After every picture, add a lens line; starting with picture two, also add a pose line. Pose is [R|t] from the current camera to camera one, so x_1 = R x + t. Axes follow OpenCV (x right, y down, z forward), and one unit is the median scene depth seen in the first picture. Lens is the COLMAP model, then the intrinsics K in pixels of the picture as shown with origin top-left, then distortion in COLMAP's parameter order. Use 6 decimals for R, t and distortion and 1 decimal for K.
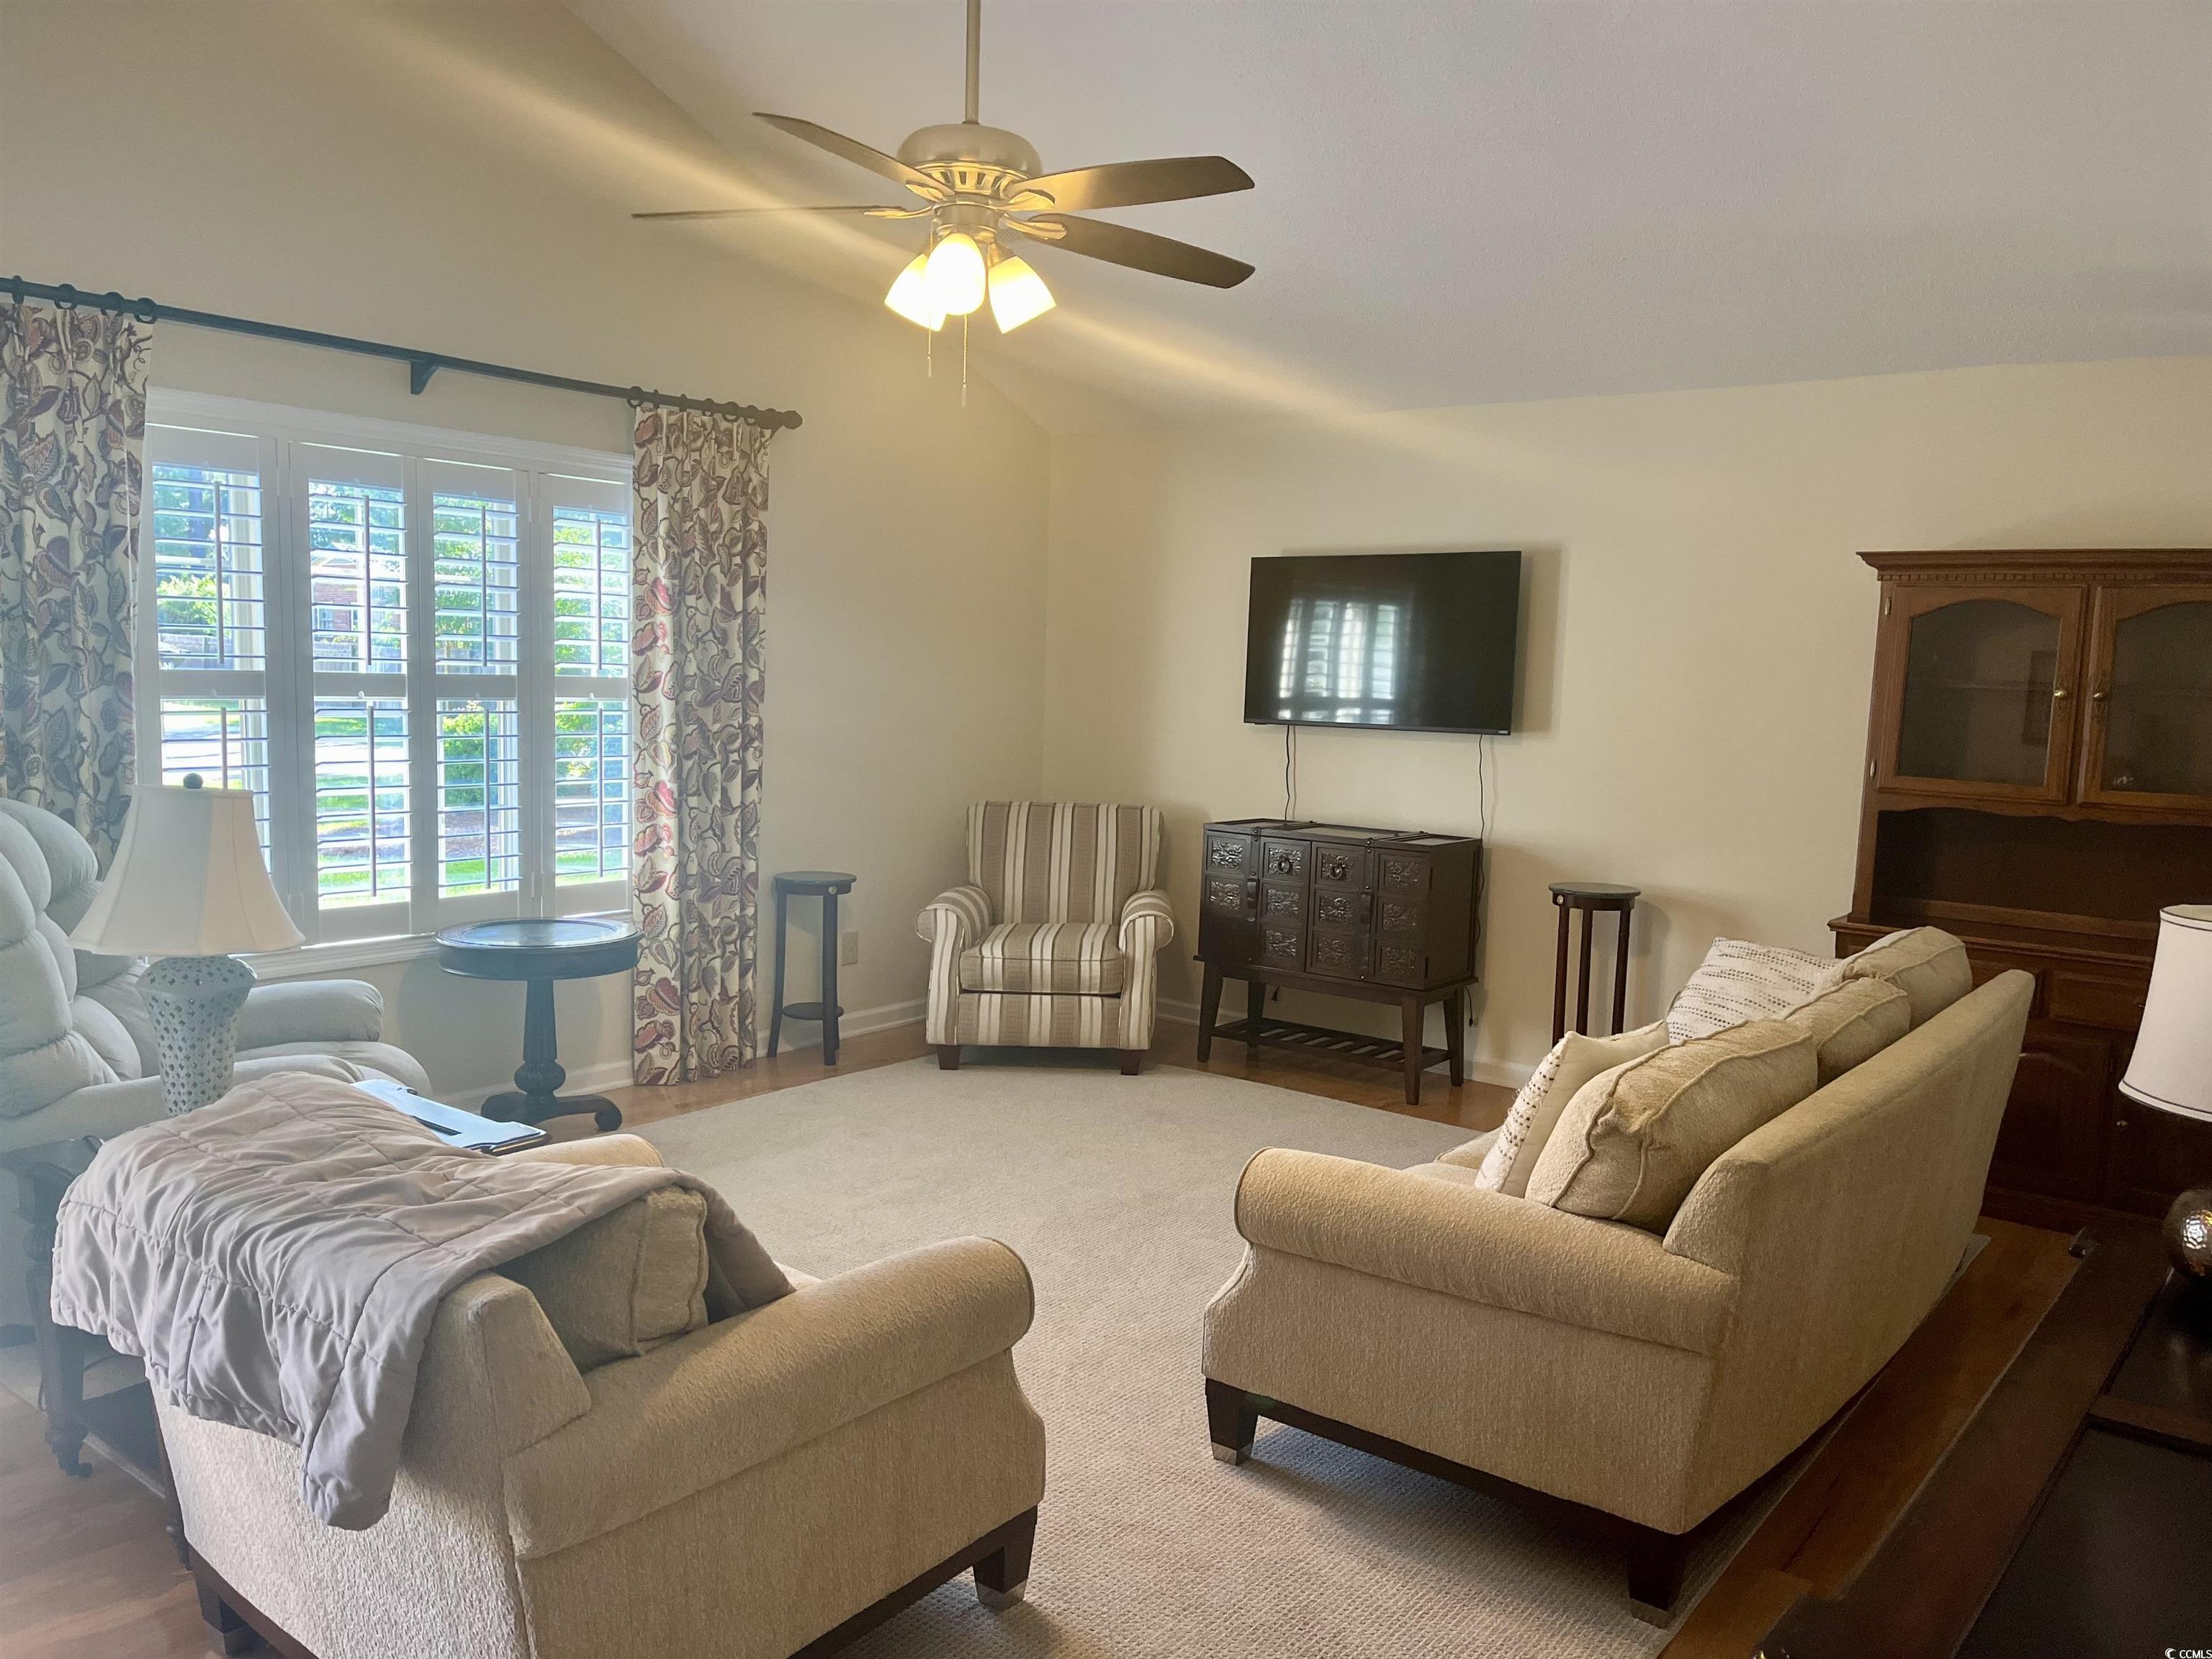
lens RADIAL K [[1675.5, 0, 1116.3], [0, 1675.5, 856.7], [0, 0, 1]] dist [0.068263, -0.092097]
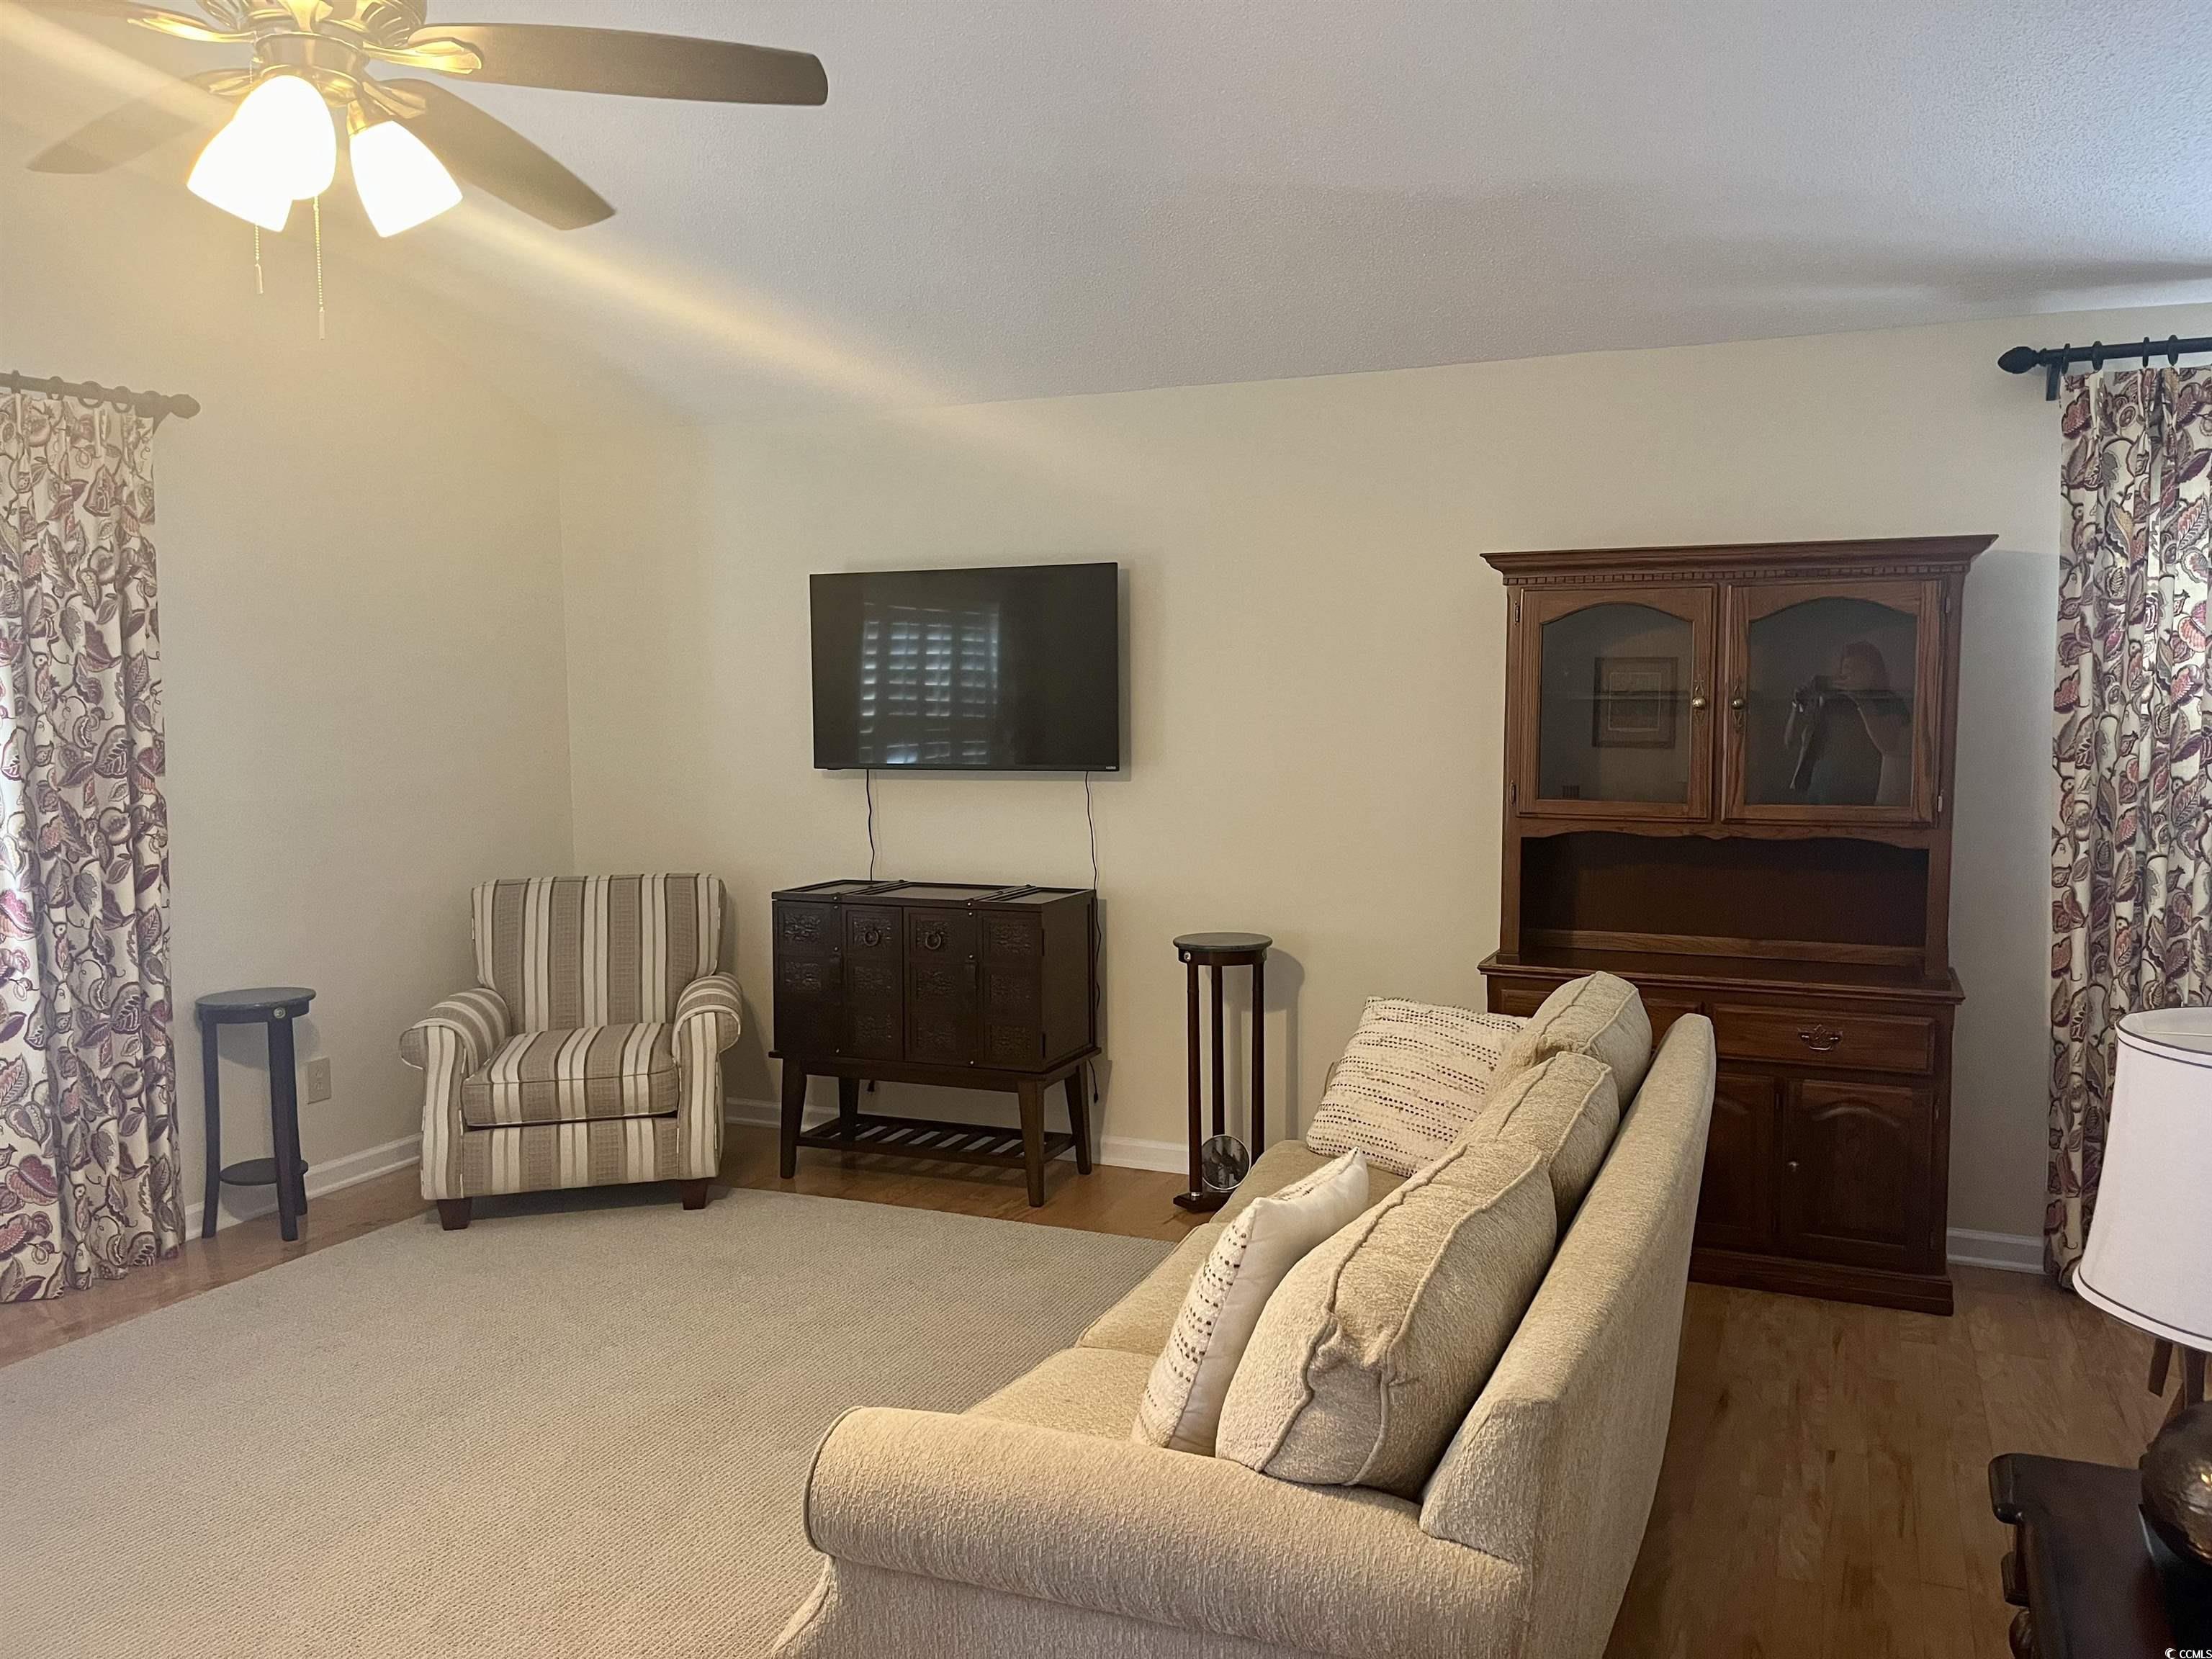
lens RADIAL K [[1675.5, 0, 1116.3], [0, 1675.5, 856.7], [0, 0, 1]] dist [0.068263, -0.092097]
pose [[0.970057, -0.060241, 0.235287, 0.026069], [0.063991, 0.997916, -0.008327, -0.022284], [-0.234295, 0.023133, 0.971890, 0.164477]]
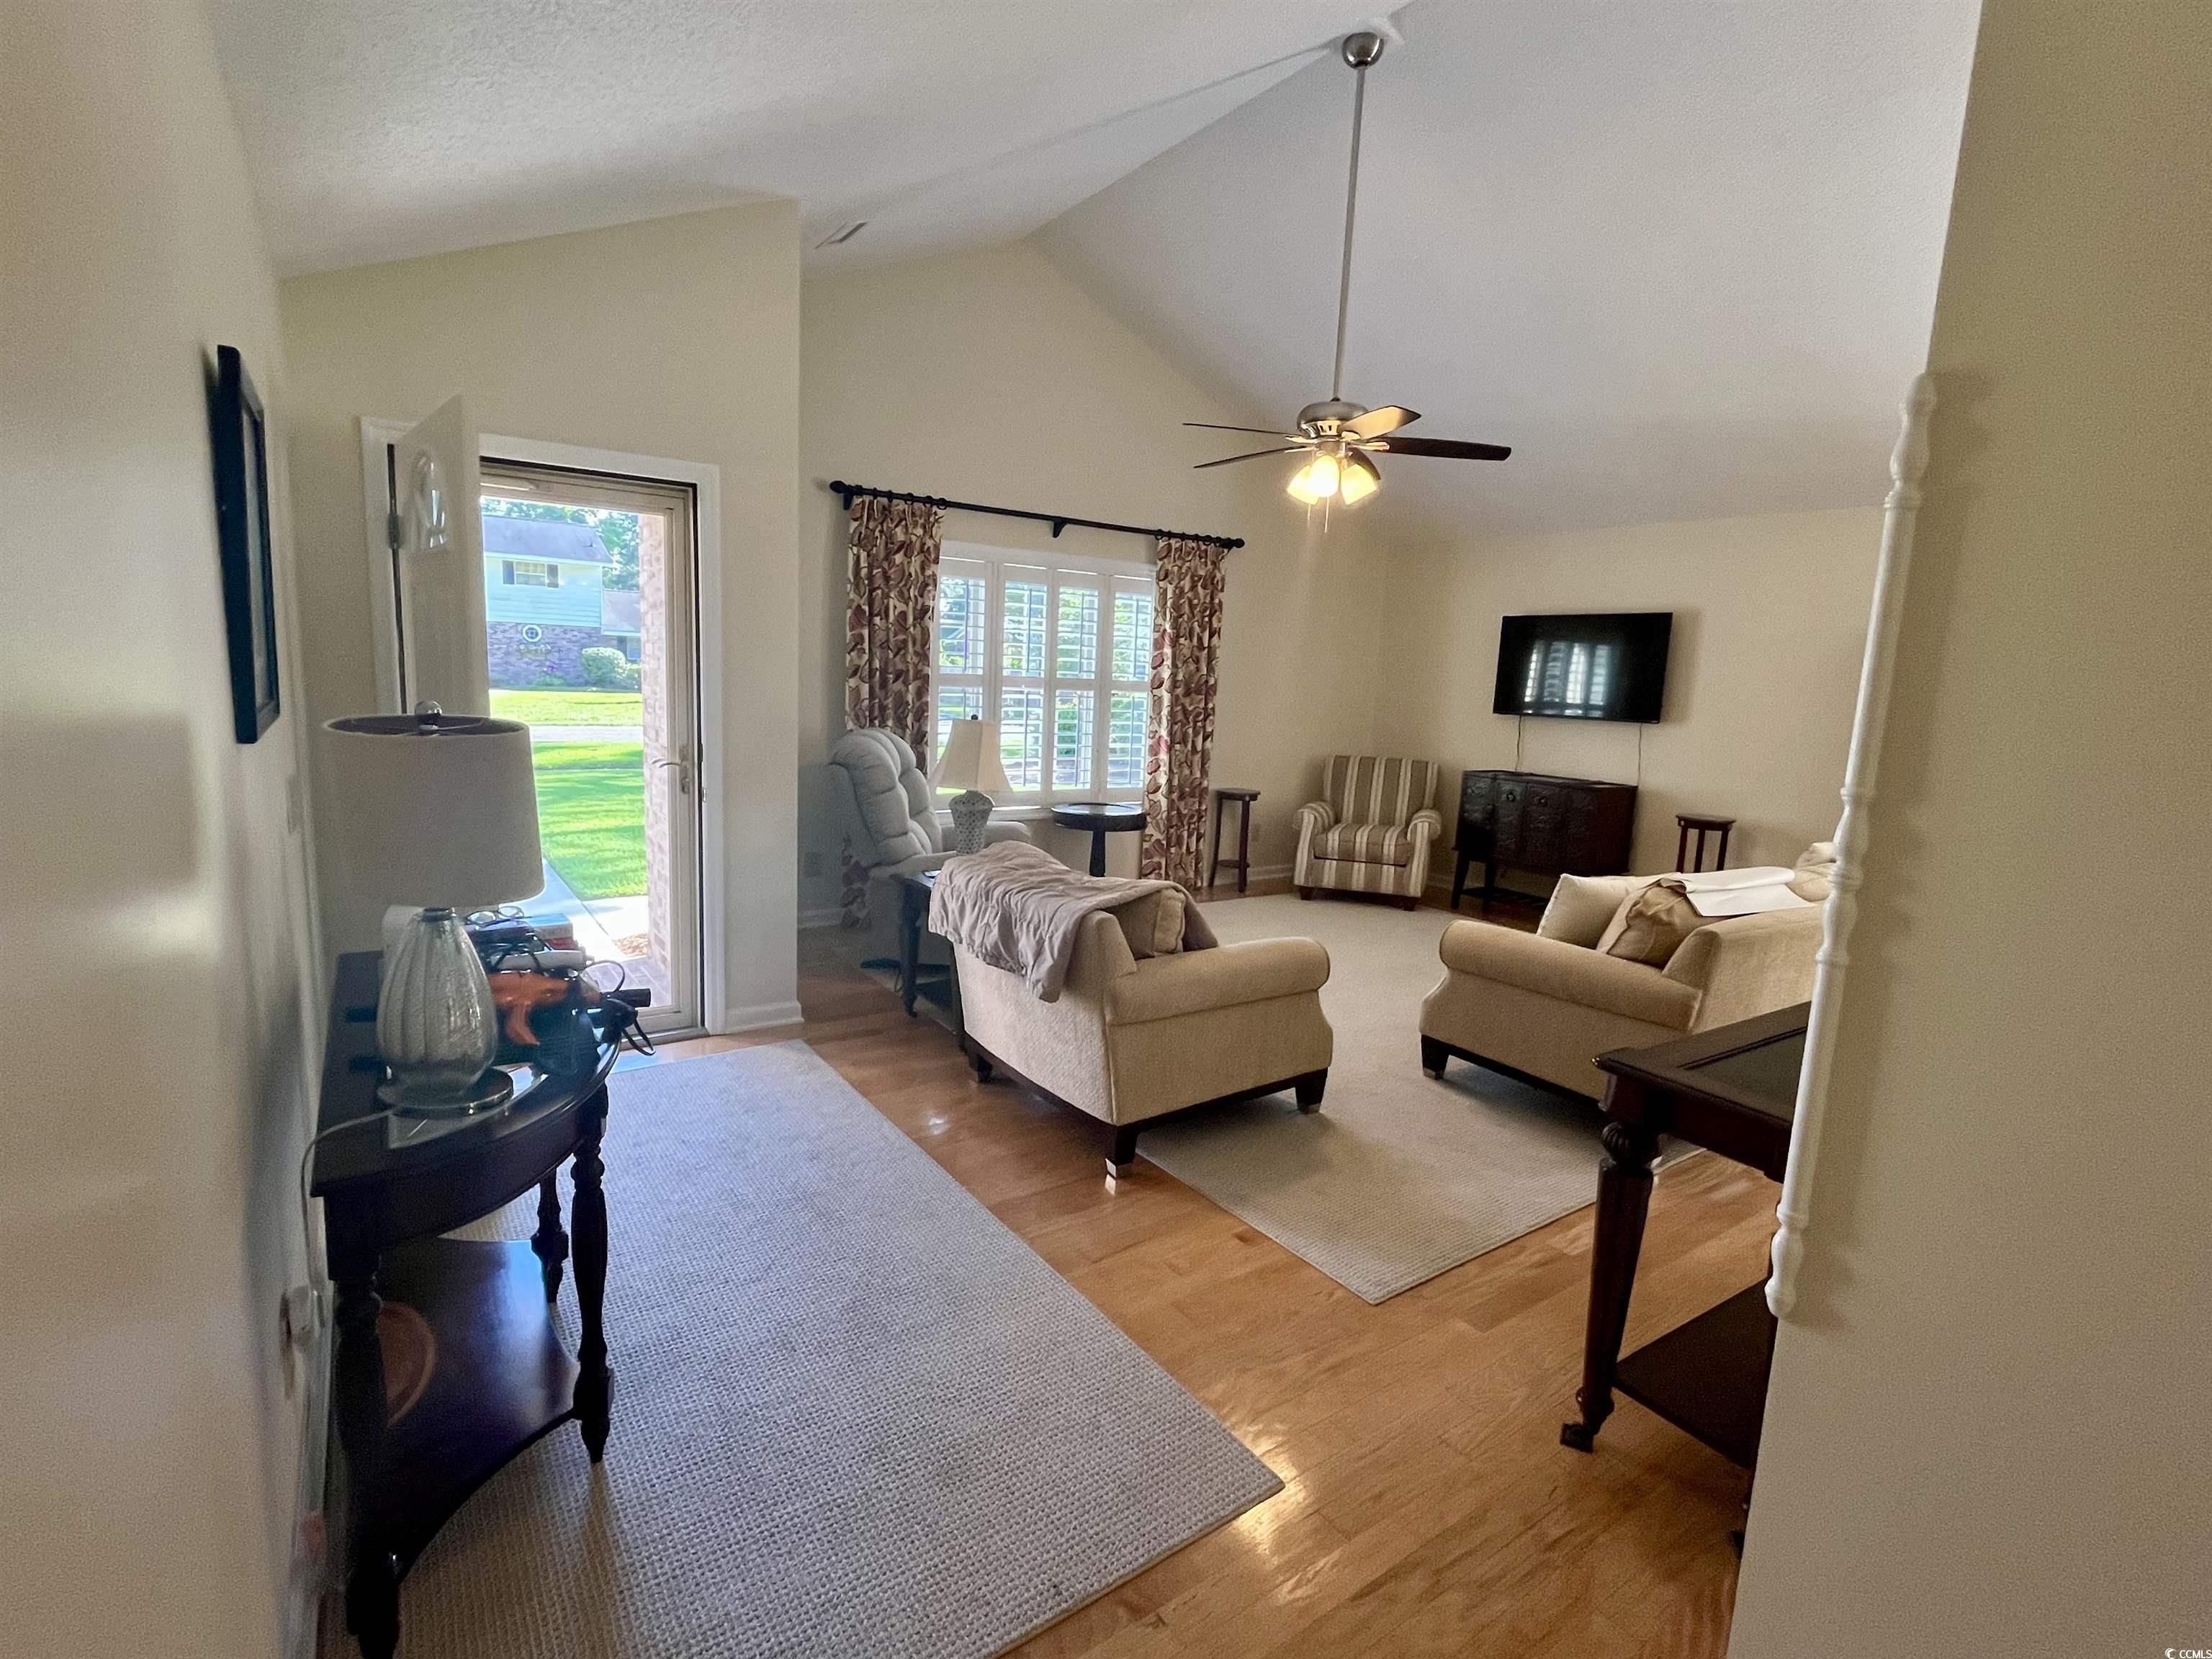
lens RADIAL K [[1053.6, 0, 1114.1], [0, 1053.6, 833.6], [0, 0, 1]] dist [0.000181, 0.000029]
pose [[0.955436, 0.054538, -0.290116, 0.030605], [-0.046755, 0.998338, 0.033696, 0.027972], [0.291472, -0.018630, 0.956398, -0.159795]]
